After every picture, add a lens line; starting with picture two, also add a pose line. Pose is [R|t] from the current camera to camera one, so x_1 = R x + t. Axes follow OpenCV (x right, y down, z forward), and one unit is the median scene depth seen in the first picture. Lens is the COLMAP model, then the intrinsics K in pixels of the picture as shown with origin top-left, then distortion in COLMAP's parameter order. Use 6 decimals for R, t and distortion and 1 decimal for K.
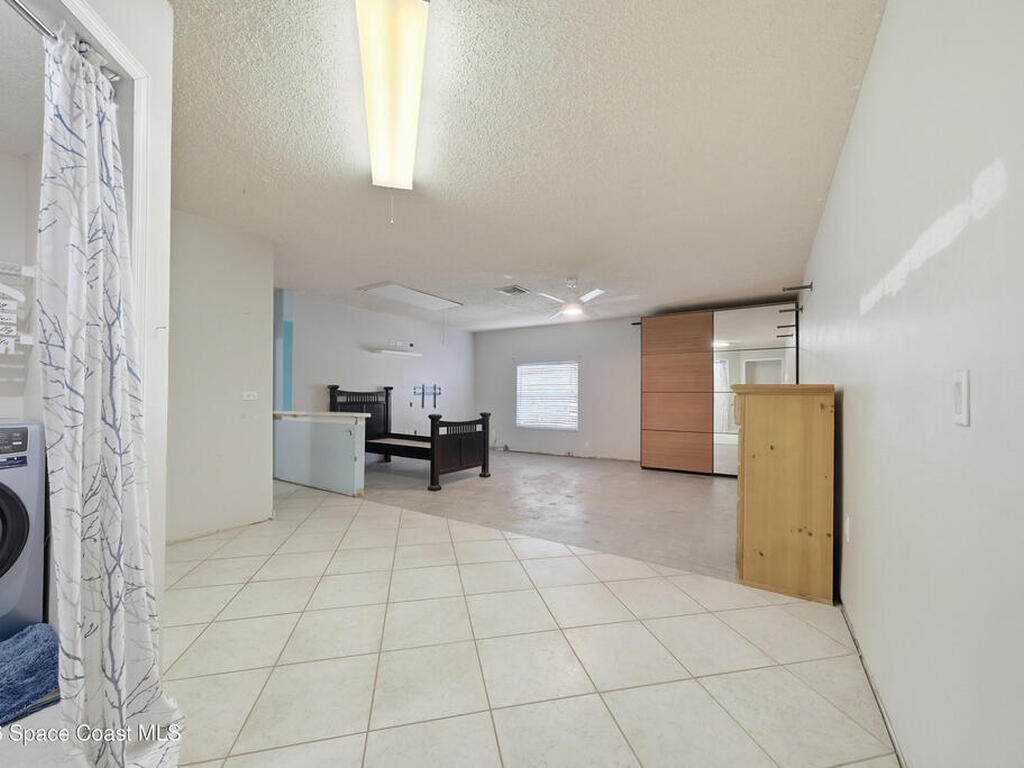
lens RADIAL K [[401.0, 0, 509.4], [0, 401.0, 388.3], [0, 0, 1]] dist [-0.000071, 0.000000]
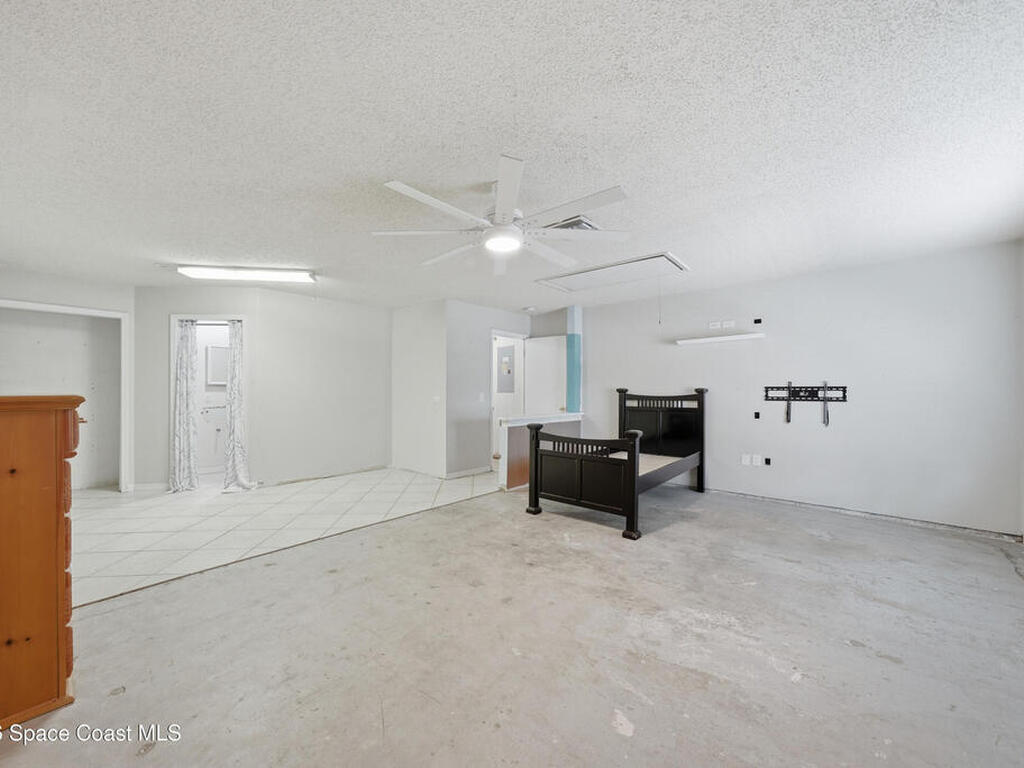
lens RADIAL K [[401.0, 0, 509.4], [0, 401.0, 391.3], [0, 0, 1]] dist [-0.000071, 0.000000]
pose [[-0.133097, -0.005808, -0.991086, 0.530794], [0.014165, 0.999870, -0.007761, 0.002189], [0.991002, -0.015071, -0.132998, 0.850709]]
